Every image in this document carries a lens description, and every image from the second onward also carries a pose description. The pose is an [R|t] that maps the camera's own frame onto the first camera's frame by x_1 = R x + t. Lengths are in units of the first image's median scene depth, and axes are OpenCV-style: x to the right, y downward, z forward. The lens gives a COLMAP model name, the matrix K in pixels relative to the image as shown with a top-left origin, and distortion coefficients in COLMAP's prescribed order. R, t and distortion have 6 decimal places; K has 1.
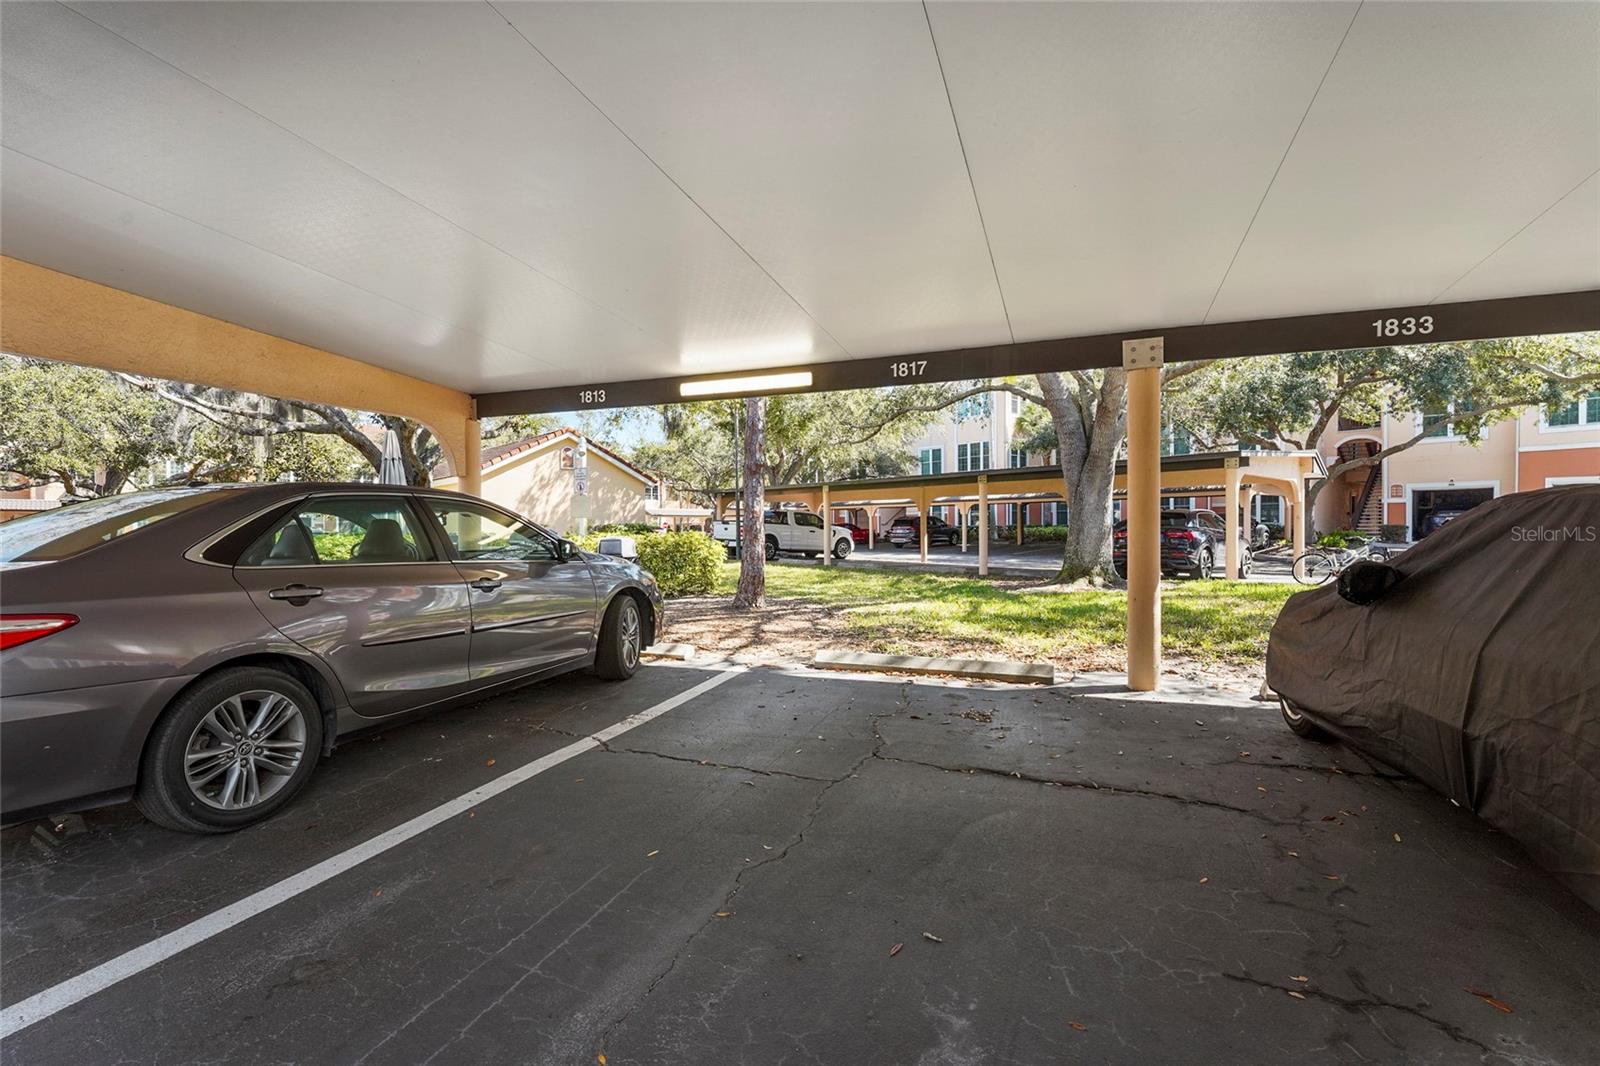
lens RADIAL K [[716.6, 0, 811.7], [0, 716.6, 527.5], [0, 0, 1]] dist [-0.002515, 0.002484]
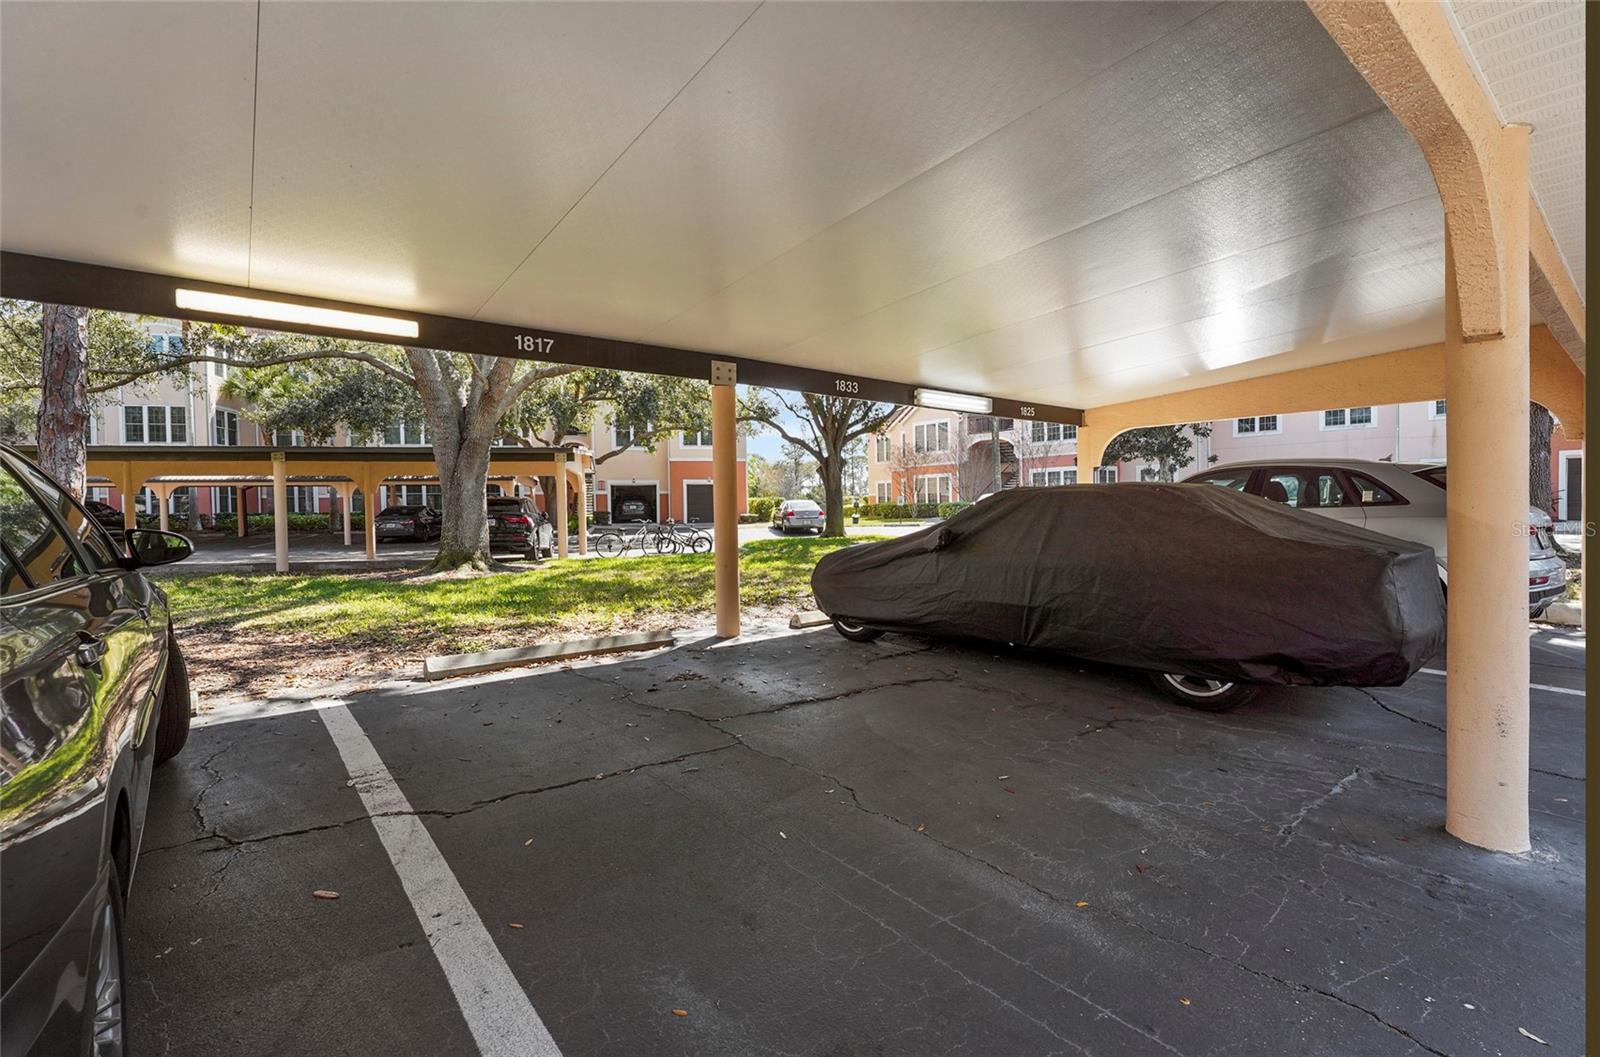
lens RADIAL K [[716.6, 0, 763.3], [0, 716.6, 511.7], [0, 0, 1]] dist [-0.002515, 0.002484]
pose [[0.518377, -0.002311, 0.855149, -0.350721], [0.007499, 0.999970, -0.001843, 0.003796], [-0.855119, 0.007368, 0.518379, 0.165777]]
